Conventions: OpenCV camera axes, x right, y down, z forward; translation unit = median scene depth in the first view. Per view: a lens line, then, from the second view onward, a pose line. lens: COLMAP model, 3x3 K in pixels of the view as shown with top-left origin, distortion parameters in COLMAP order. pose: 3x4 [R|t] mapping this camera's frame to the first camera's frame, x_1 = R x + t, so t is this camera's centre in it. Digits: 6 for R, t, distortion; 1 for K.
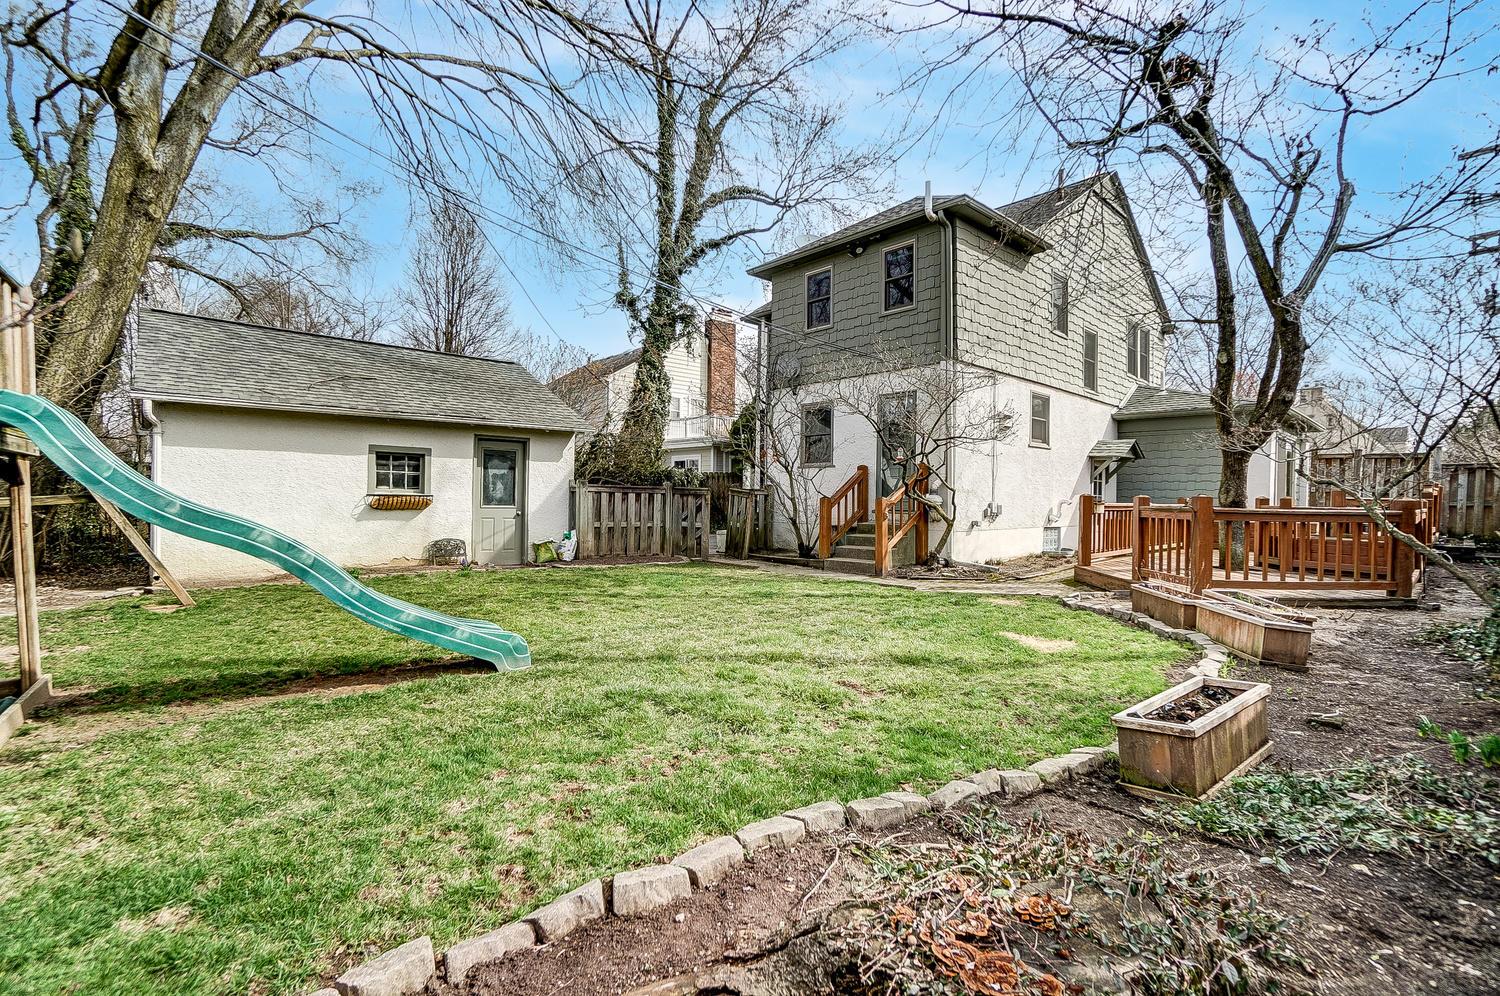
lens RADIAL K [[664.5, 0, 732.0], [0, 664.5, 508.4], [0, 0, 1]] dist [-0.081637, 0.025432]
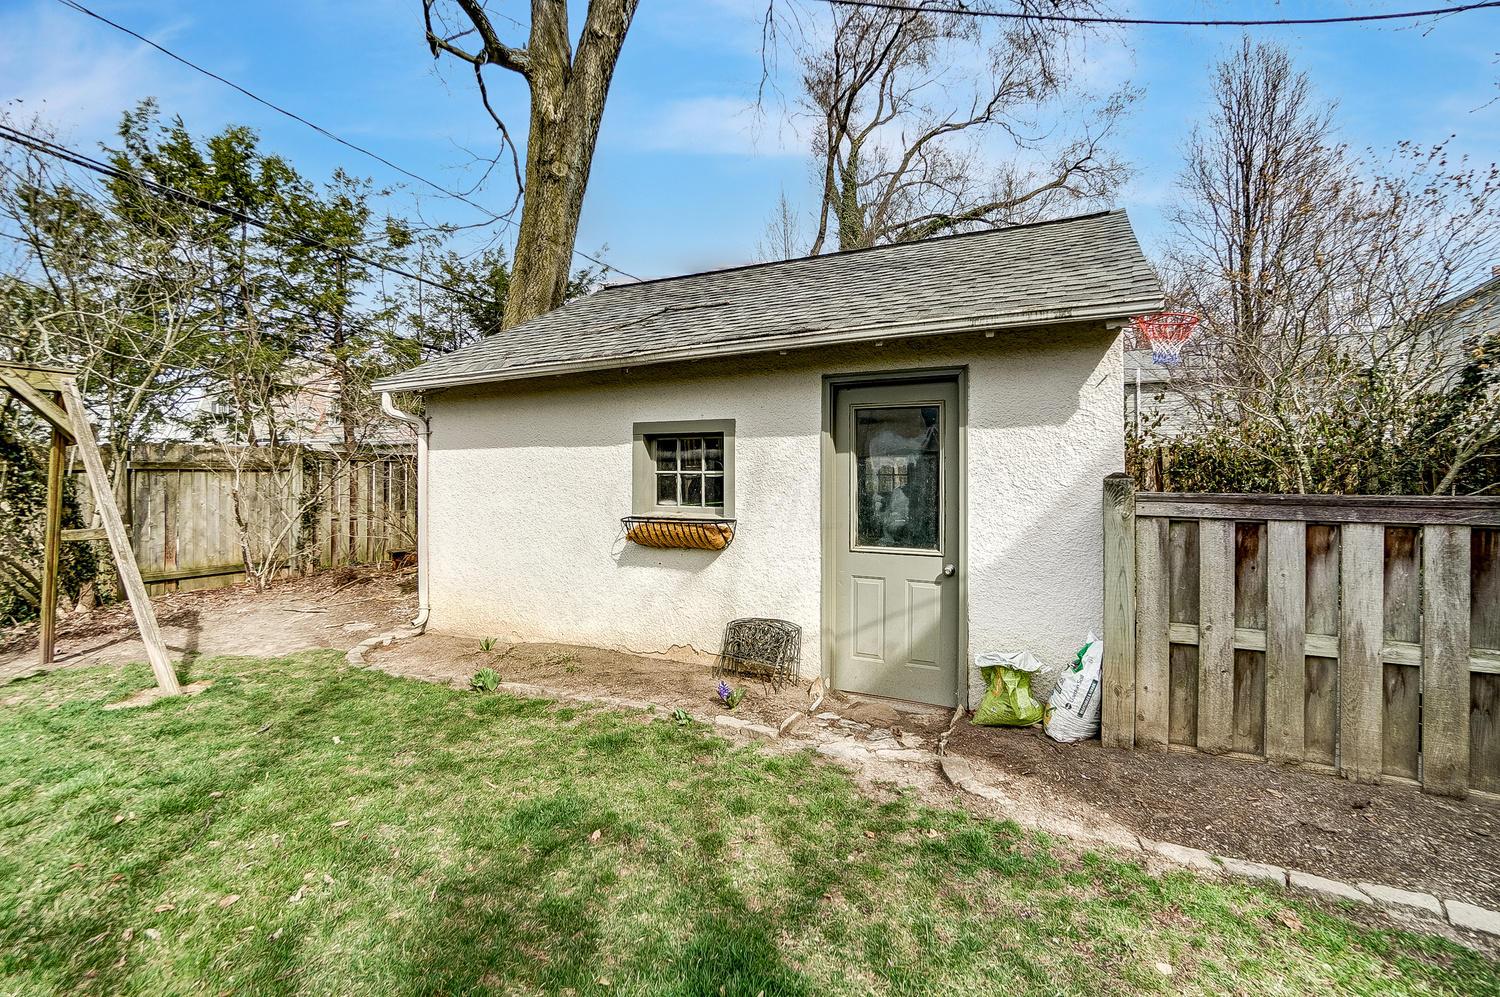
lens RADIAL K [[693.7, 0, 749.3], [0, 693.7, 483.0], [0, 0, 1]] dist [0.000108, 0.000036]
pose [[0.395632, -0.007149, -0.918381, -0.005429], [-0.003962, 0.999947, -0.009491, -0.031698], [0.918401, 0.007394, 0.395582, 0.617072]]
